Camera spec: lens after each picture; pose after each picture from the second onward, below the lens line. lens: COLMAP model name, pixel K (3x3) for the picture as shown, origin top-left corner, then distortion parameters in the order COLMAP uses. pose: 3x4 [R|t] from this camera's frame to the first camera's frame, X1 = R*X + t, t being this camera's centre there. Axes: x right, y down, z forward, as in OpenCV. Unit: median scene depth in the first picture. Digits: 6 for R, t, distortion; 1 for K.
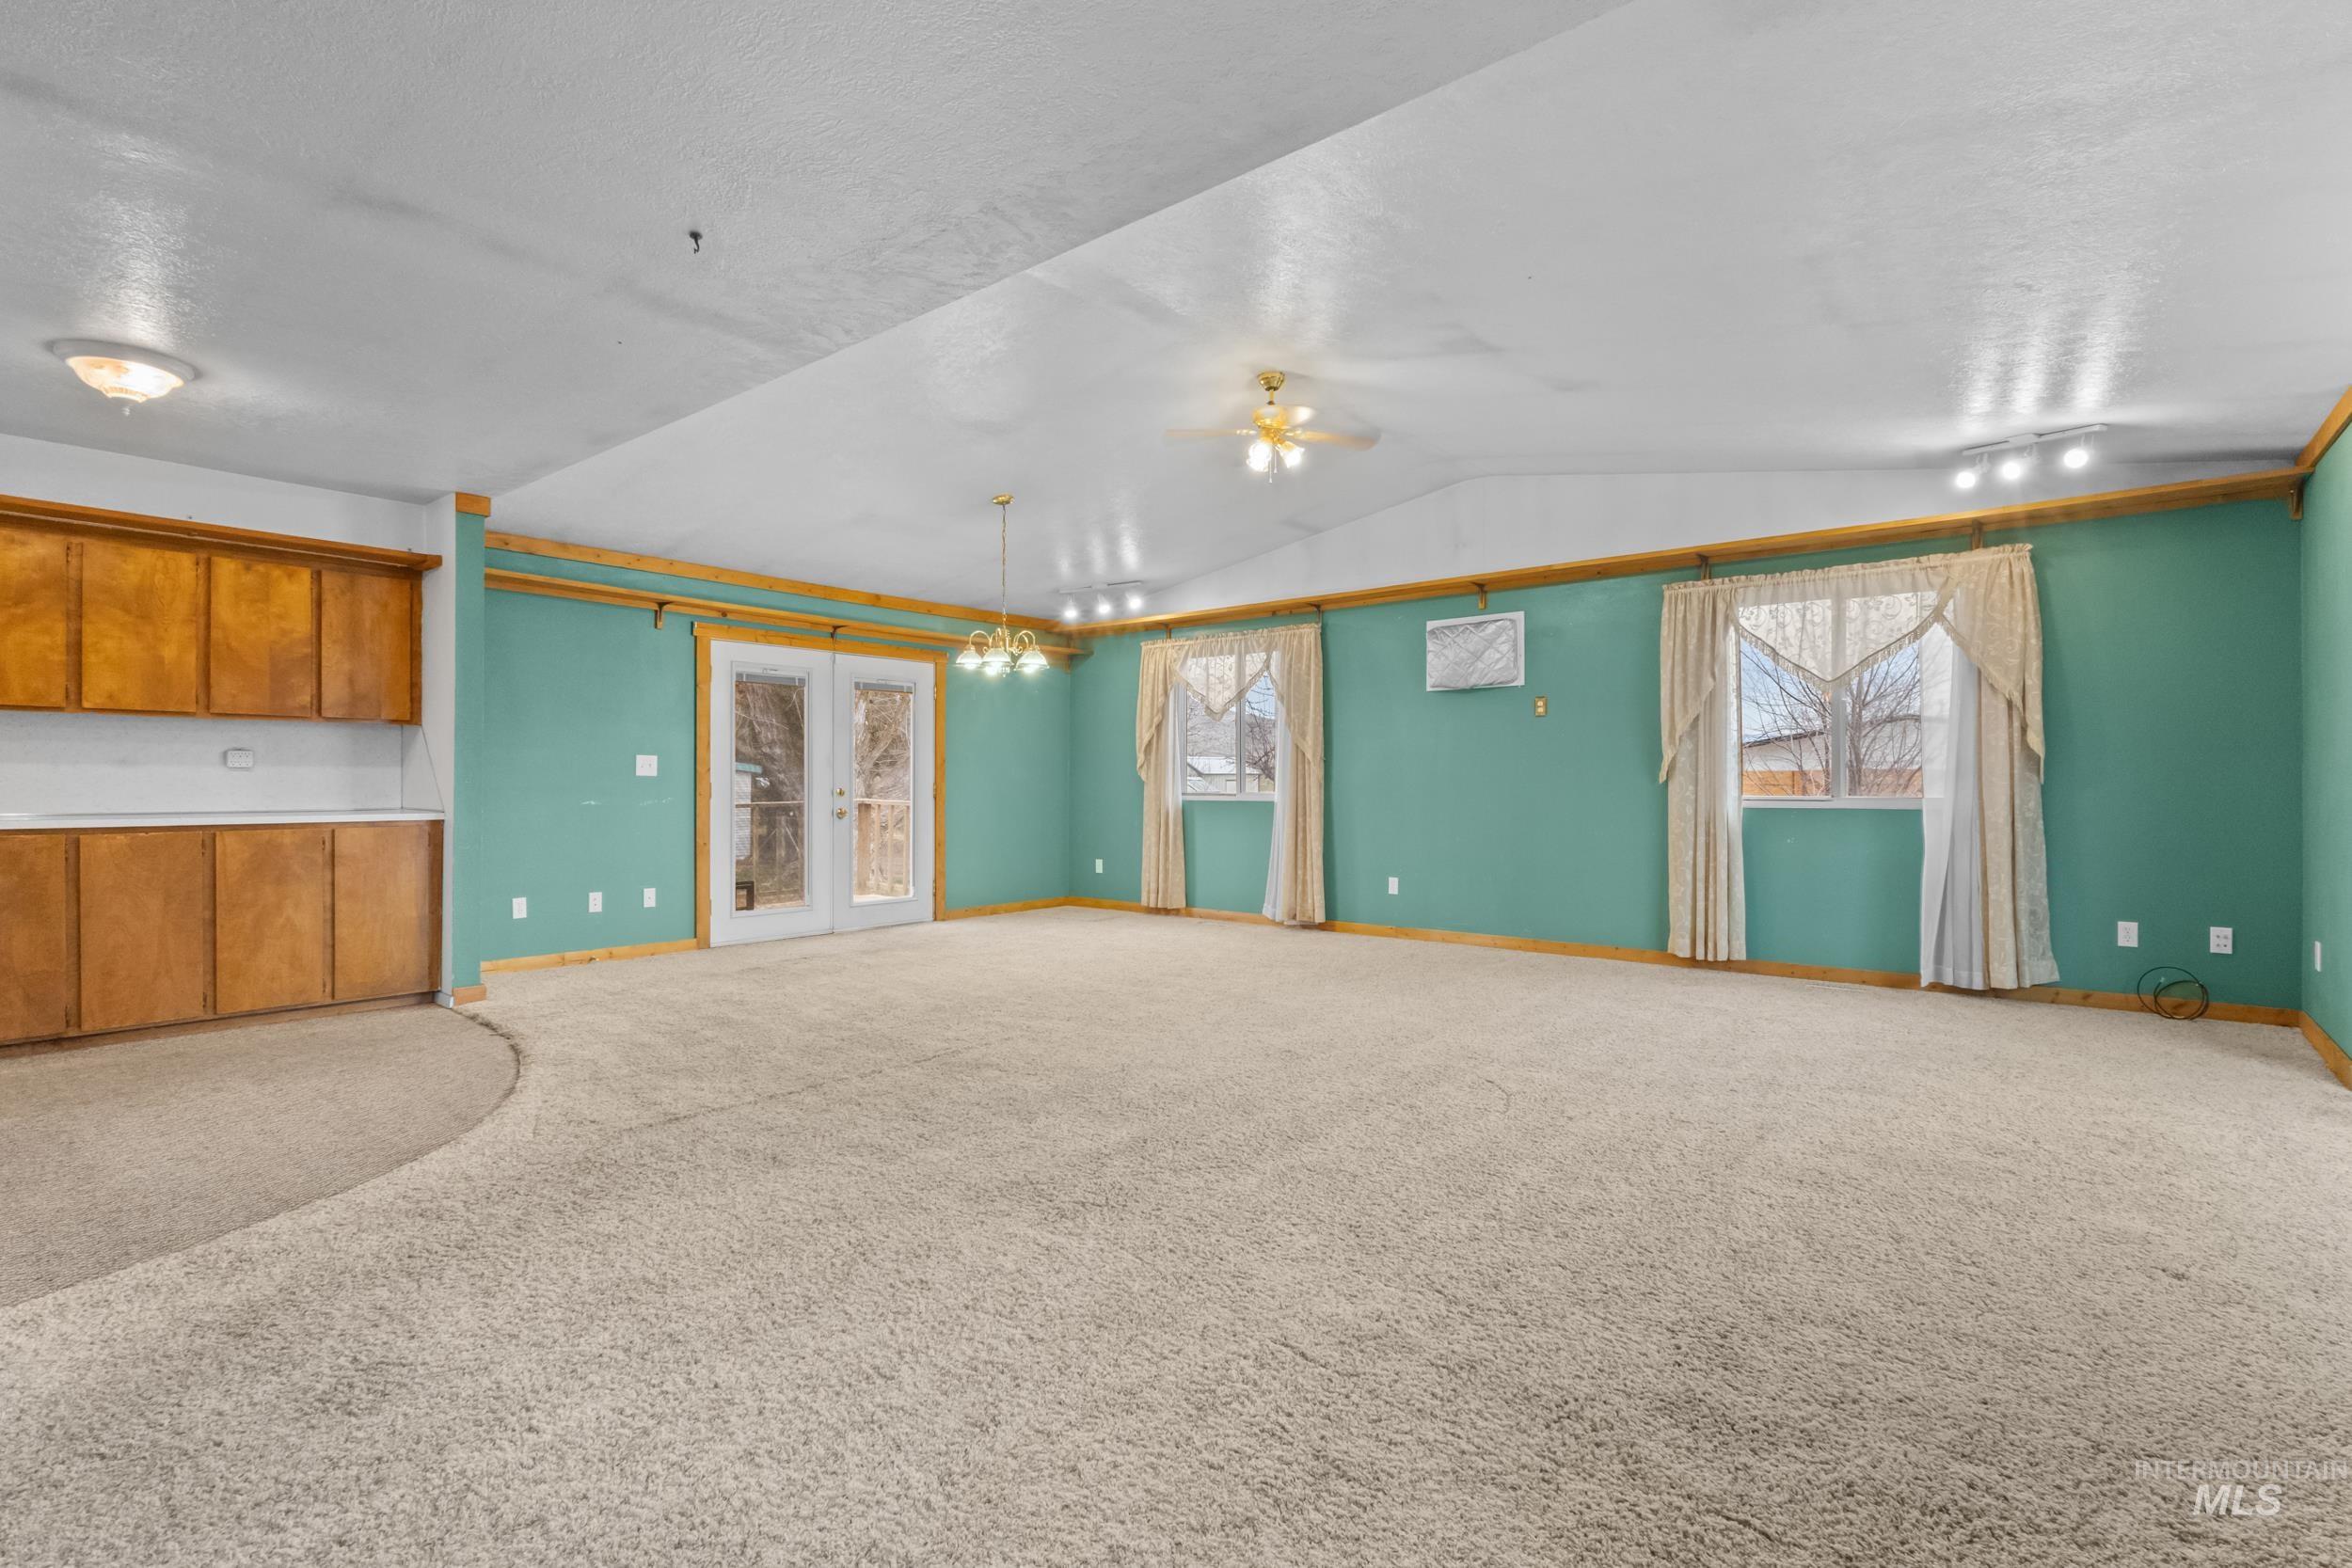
lens RADIAL K [[1092.2, 0, 1162.8], [0, 1092.2, 781.0], [0, 0, 1]] dist [-0.001906, -0.000352]
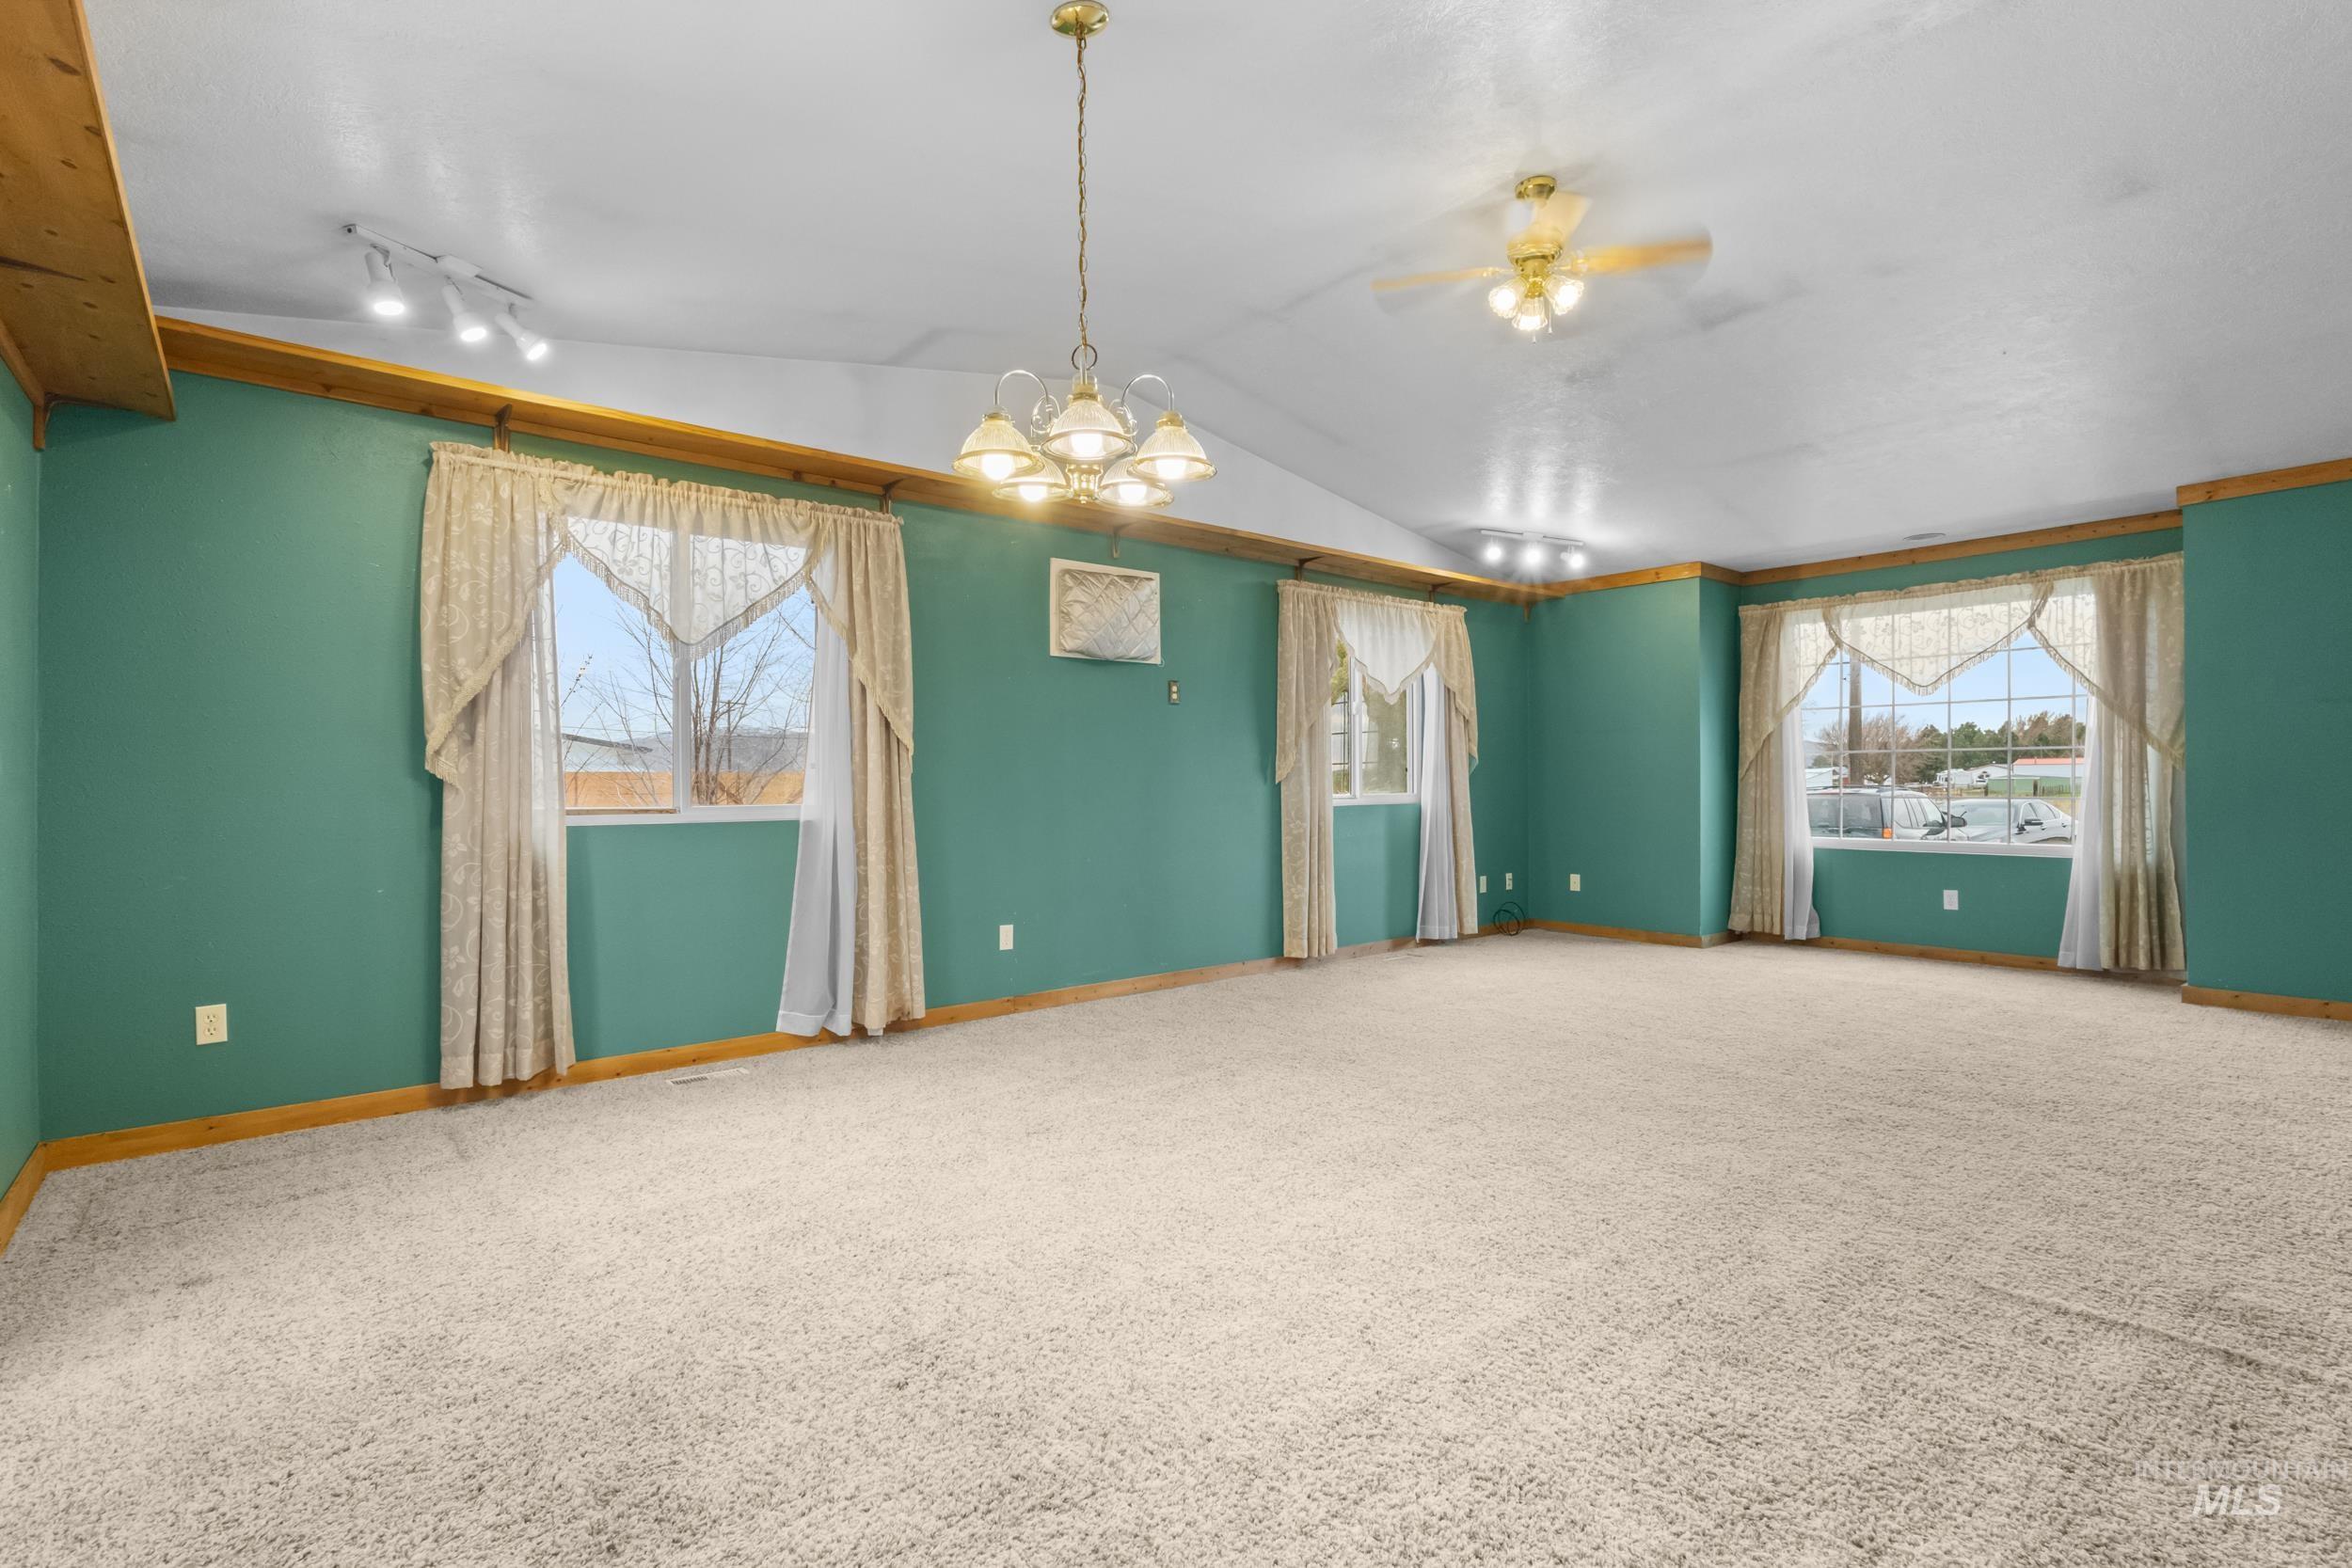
lens RADIAL K [[1092.2, 0, 1159.9], [0, 1092.2, 783.8], [0, 0, 1]] dist [-0.001906, -0.000352]
pose [[0.187844, -0.000715, 0.982199, -0.465553], [0.005513, 0.999985, -0.000326, 0.001864], [-0.982183, 0.005476, 0.187845, 0.834984]]
